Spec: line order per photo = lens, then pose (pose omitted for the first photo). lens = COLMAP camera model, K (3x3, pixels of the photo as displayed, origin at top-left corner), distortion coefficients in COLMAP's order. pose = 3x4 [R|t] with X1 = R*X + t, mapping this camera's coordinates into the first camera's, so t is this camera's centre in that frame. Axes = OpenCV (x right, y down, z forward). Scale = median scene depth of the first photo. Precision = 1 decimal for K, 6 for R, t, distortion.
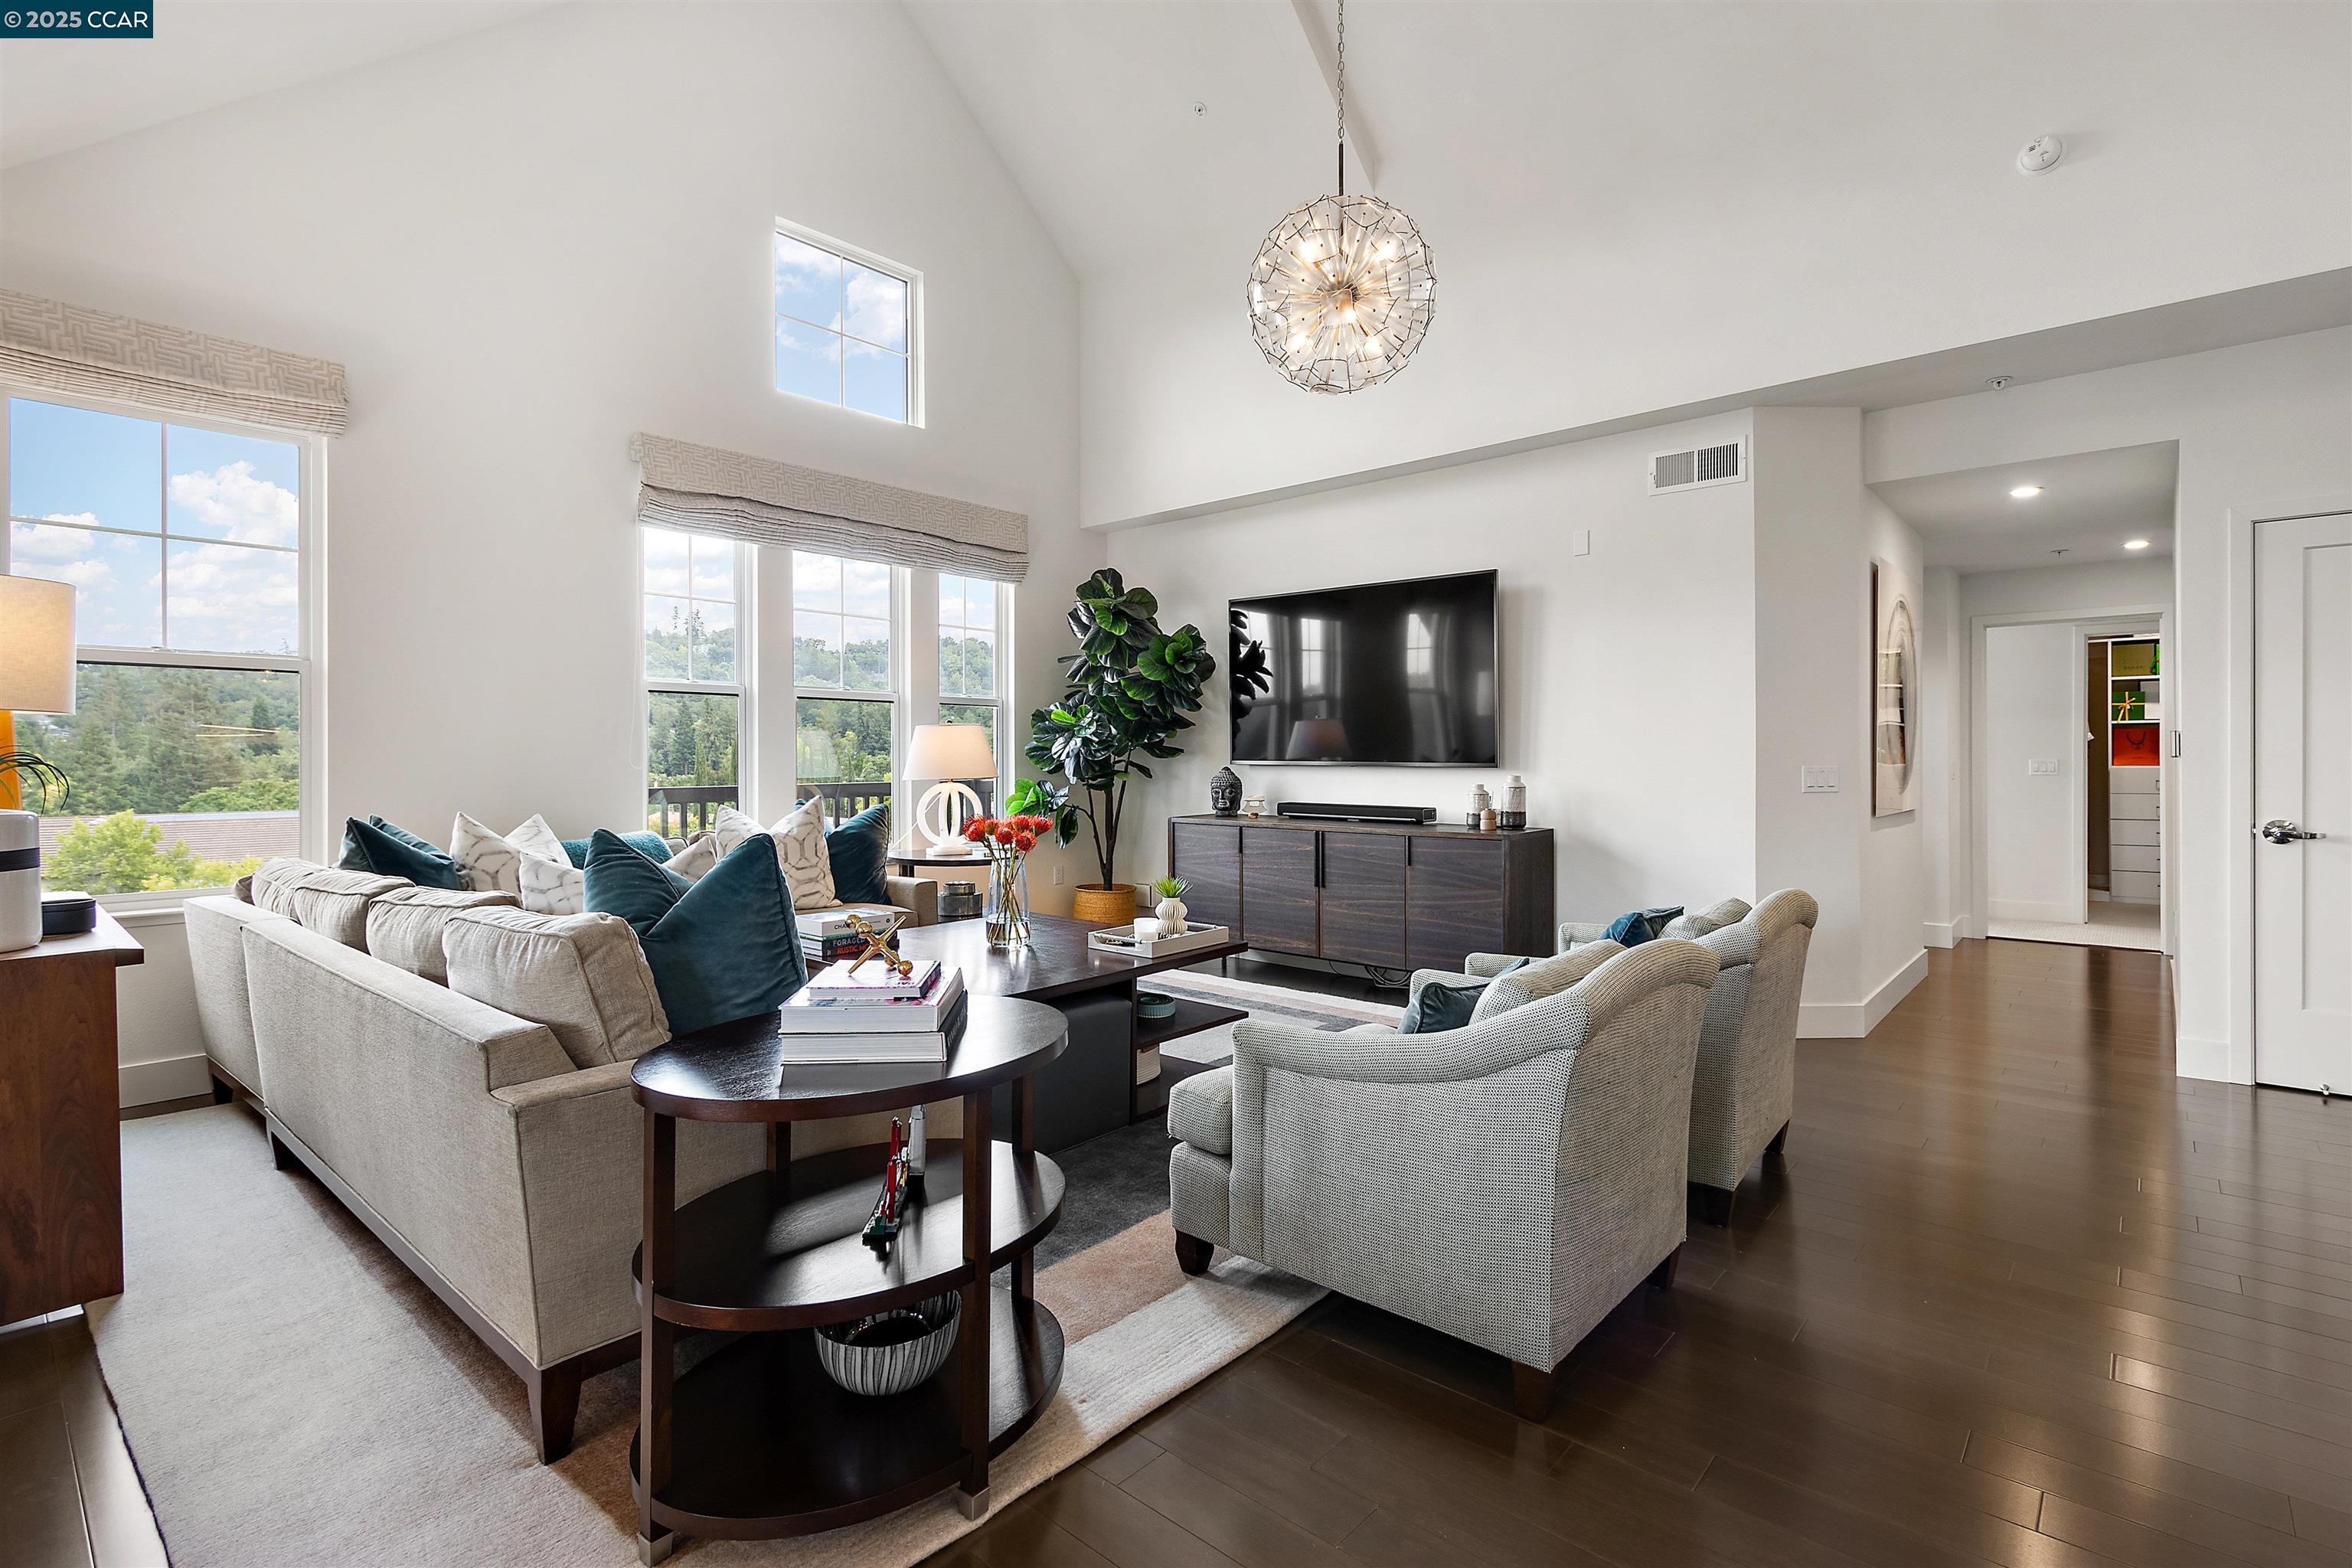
lens RADIAL K [[1101.0, 0, 1171.5], [0, 1101.0, 759.6], [0, 0, 1]] dist [-0.000666, -0.000037]
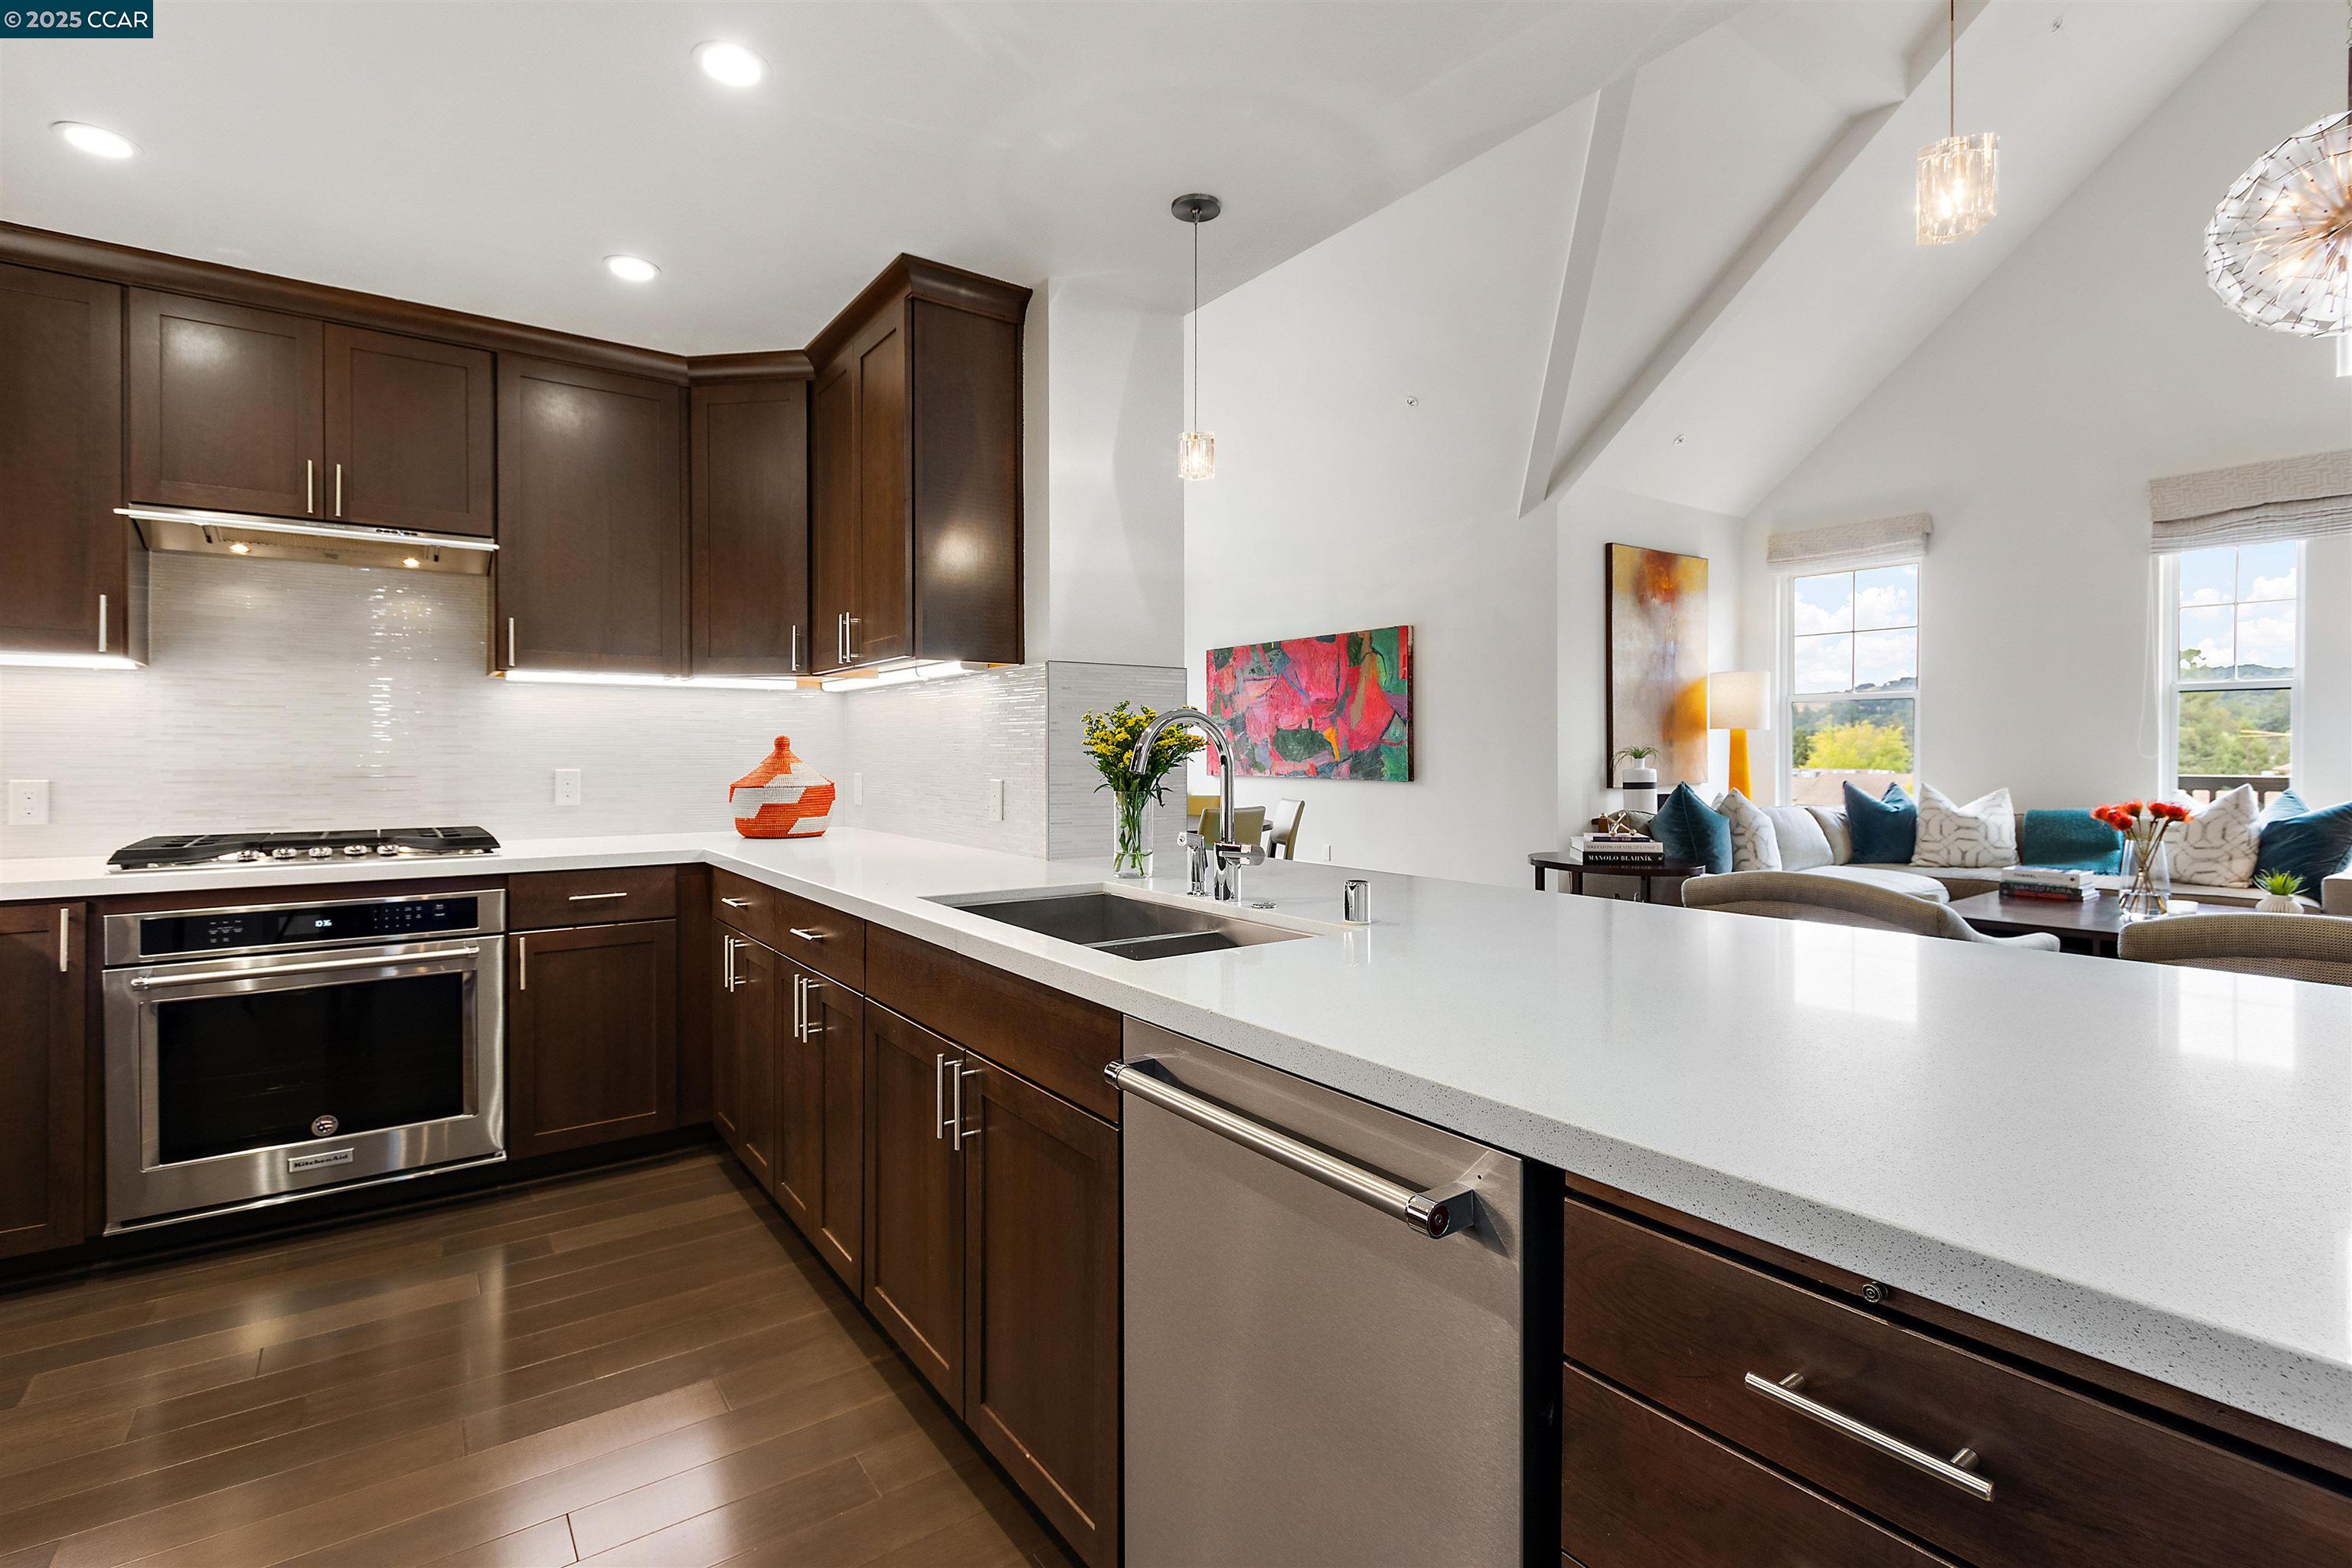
lens RADIAL K [[1101.0, 0, 1171.5], [0, 1101.0, 759.6], [0, 0, 1]] dist [-0.000666, -0.000037]
pose [[-0.222163, 0.007155, -0.974983, 0.923941], [-0.003328, 0.999962, 0.008096, 0.003301], [0.975004, 0.005044, -0.222131, 0.221222]]
